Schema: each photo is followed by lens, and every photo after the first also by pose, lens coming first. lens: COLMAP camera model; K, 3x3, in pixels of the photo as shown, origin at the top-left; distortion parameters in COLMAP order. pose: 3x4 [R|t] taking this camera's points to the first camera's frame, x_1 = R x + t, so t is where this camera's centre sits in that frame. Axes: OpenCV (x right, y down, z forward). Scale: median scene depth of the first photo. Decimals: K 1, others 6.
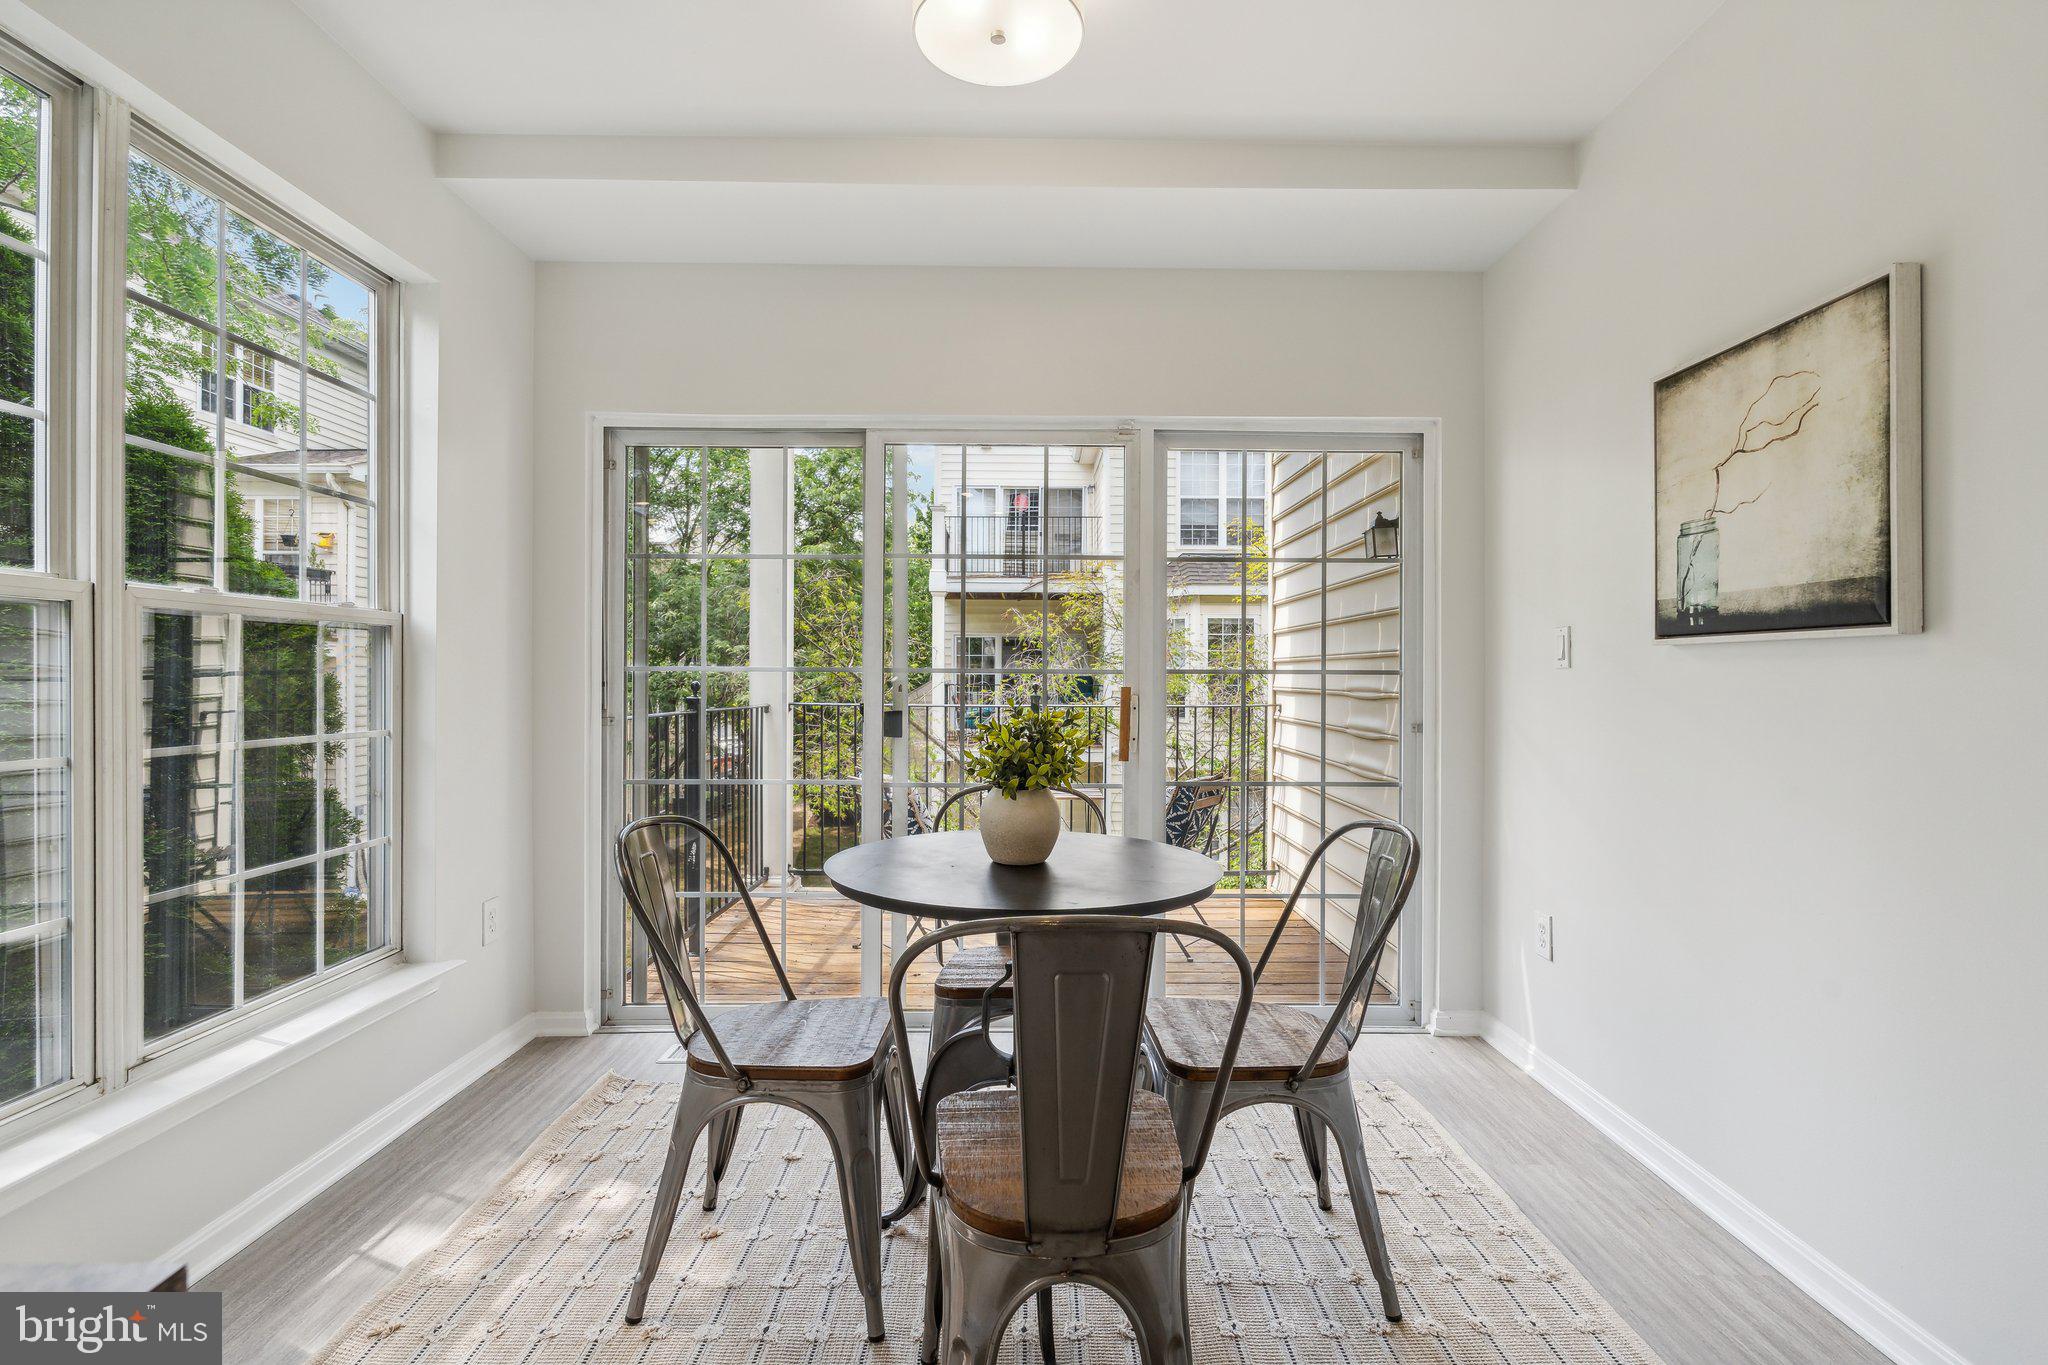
lens RADIAL K [[943.3, 0, 1030.6], [0, 943.3, 676.8], [0, 0, 1]] dist [-0.003215, -0.000751]
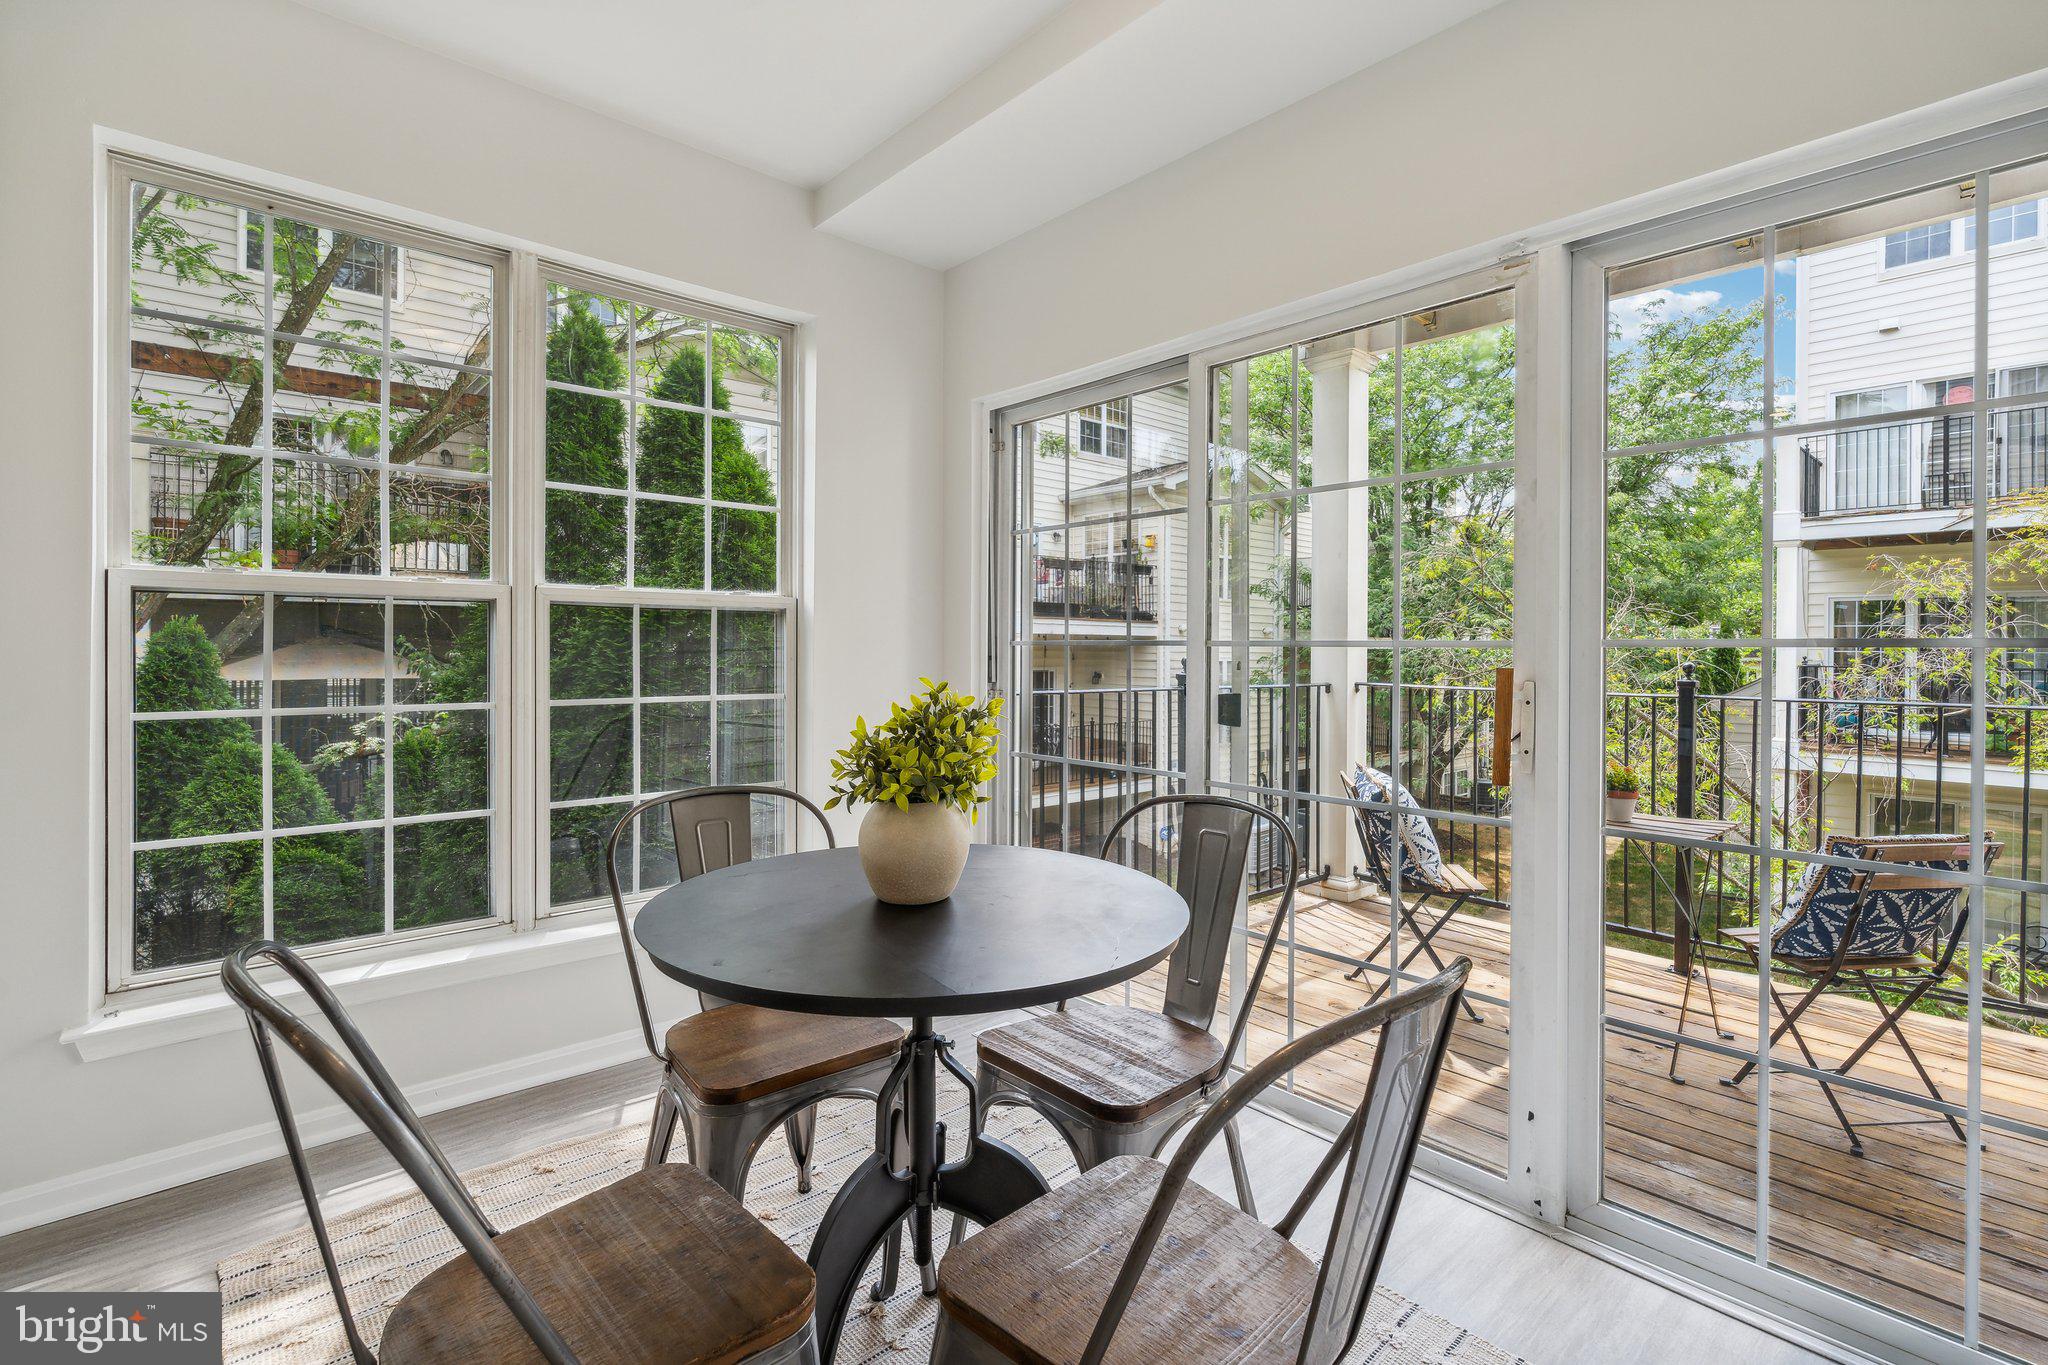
lens RADIAL K [[943.3, 0, 1023.7], [0, 943.3, 663.3], [0, 0, 1]] dist [-0.003215, -0.000751]
pose [[0.660798, 0.012667, -0.750457, 0.255835], [-0.005375, 0.999912, 0.012145, 0.000188], [0.750544, -0.003992, 0.660808, 0.244320]]
